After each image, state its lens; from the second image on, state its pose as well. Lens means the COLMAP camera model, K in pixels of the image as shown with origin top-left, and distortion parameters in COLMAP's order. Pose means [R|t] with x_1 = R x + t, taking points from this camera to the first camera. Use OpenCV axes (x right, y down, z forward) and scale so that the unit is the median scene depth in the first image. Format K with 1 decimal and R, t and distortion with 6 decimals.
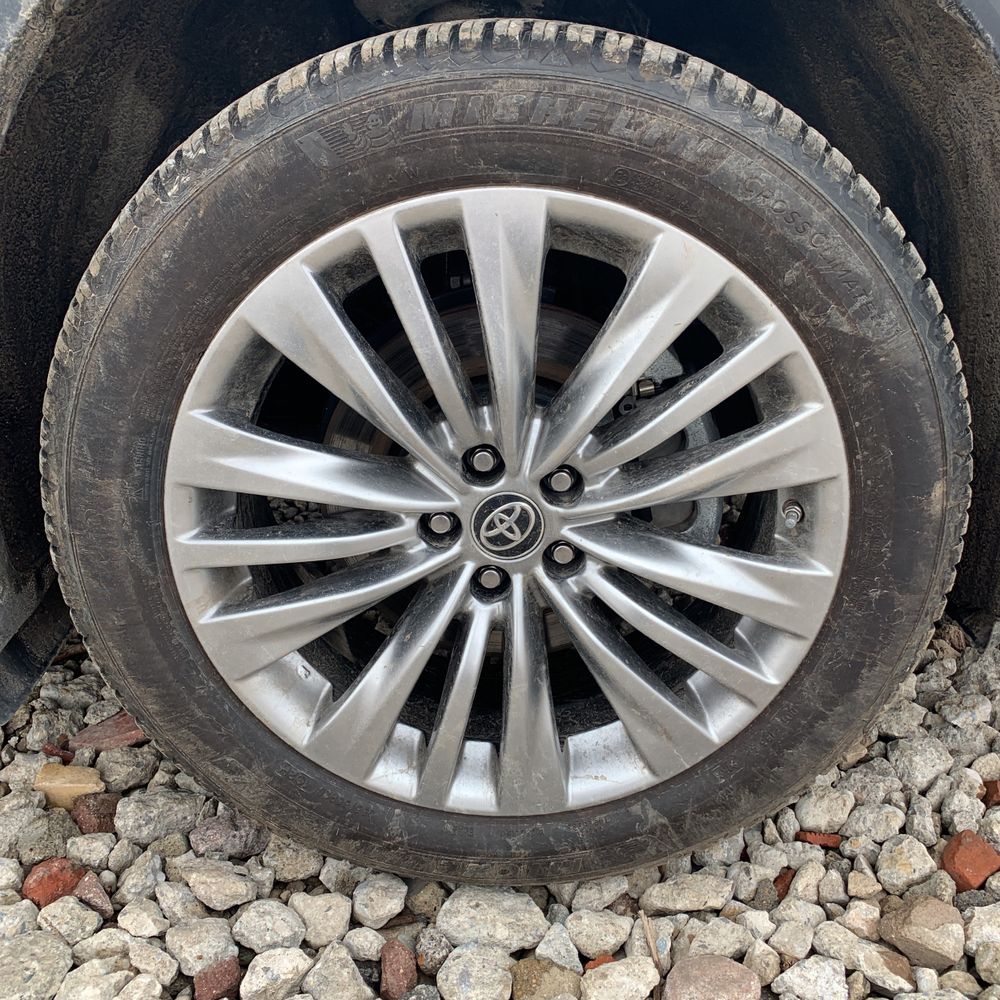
lens RADIAL K [[1011.5, 0, 511.0], [0, 1011.5, 490.4], [0, 0, 1]] dist [0.022876, -0.034124]
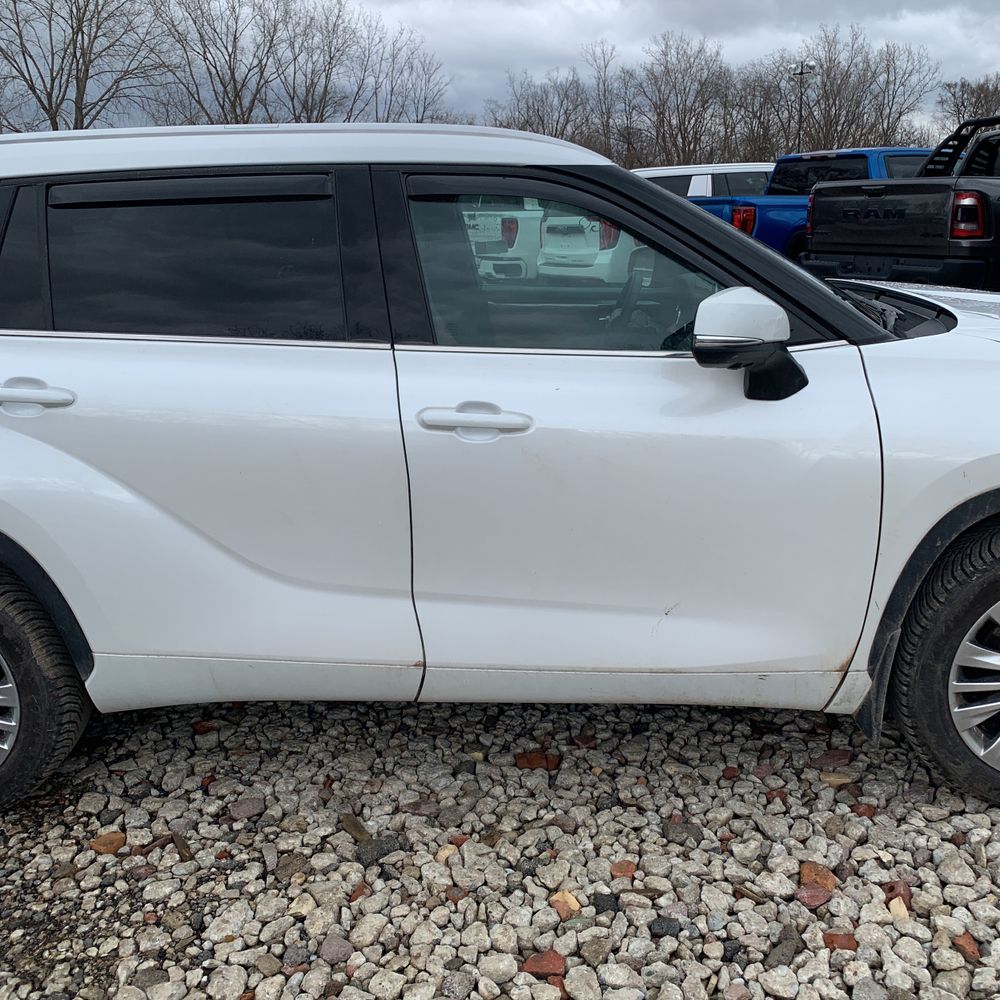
lens RADIAL K [[1011.5, 0, 511.0], [0, 1011.5, 490.4], [0, 0, 1]] dist [0.022876, -0.034124]
pose [[0.998199, -0.017609, -0.057341, -1.386820], [0.011566, 0.994503, -0.104064, -0.212100], [0.058858, 0.103213, 0.992916, -2.039516]]
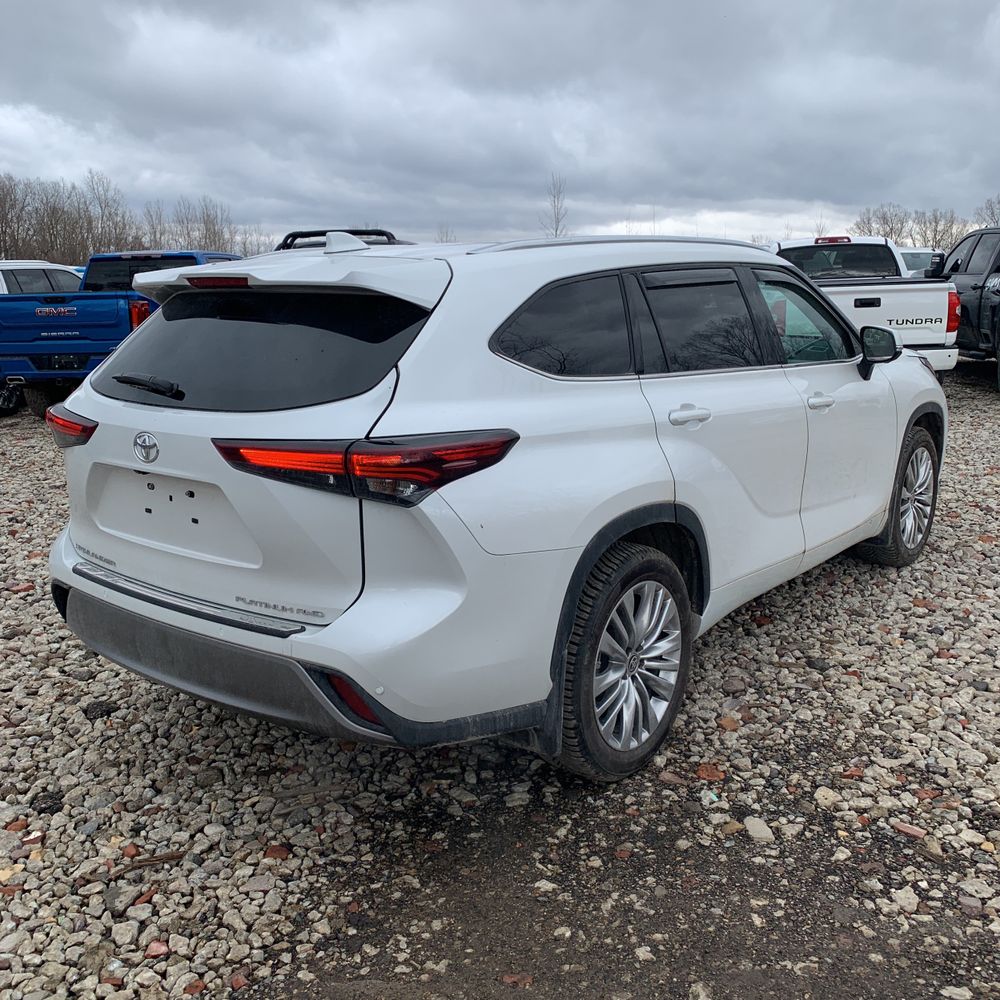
lens RADIAL K [[1011.8, 0, 519.4], [0, 1011.8, 489.2], [0, 0, 1]] dist [0.079673, -0.138457]
pose [[0.625276, -0.183958, 0.758412, -6.388471], [0.319174, 0.947107, -0.033418, -0.579343], [-0.712150, 0.262961, 0.650918, -1.444719]]
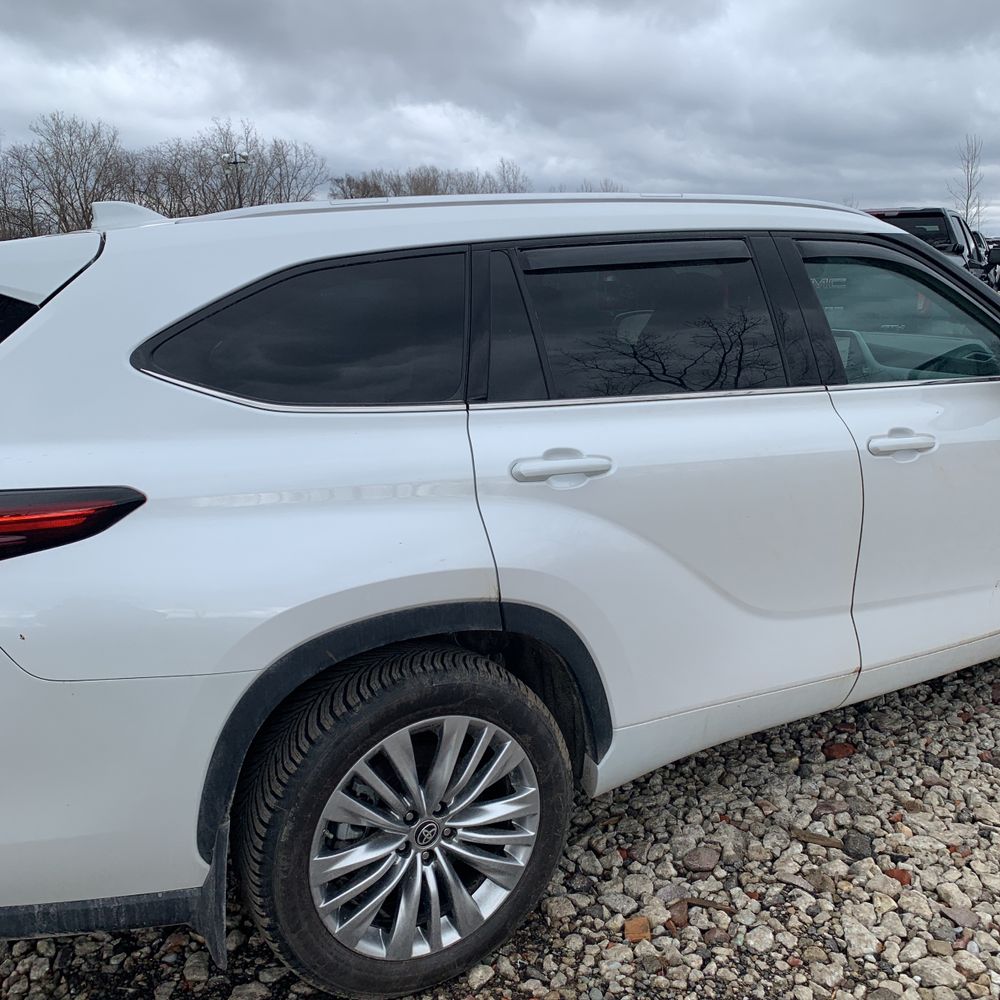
lens RADIAL K [[1011.5, 0, 511.0], [0, 1011.5, 490.4], [0, 0, 1]] dist [0.022876, -0.034124]
pose [[0.870868, -0.144552, 0.469780, -4.232151], [0.222895, 0.967994, -0.115344, -0.444376], [-0.438071, 0.205162, 0.875216, -1.604958]]
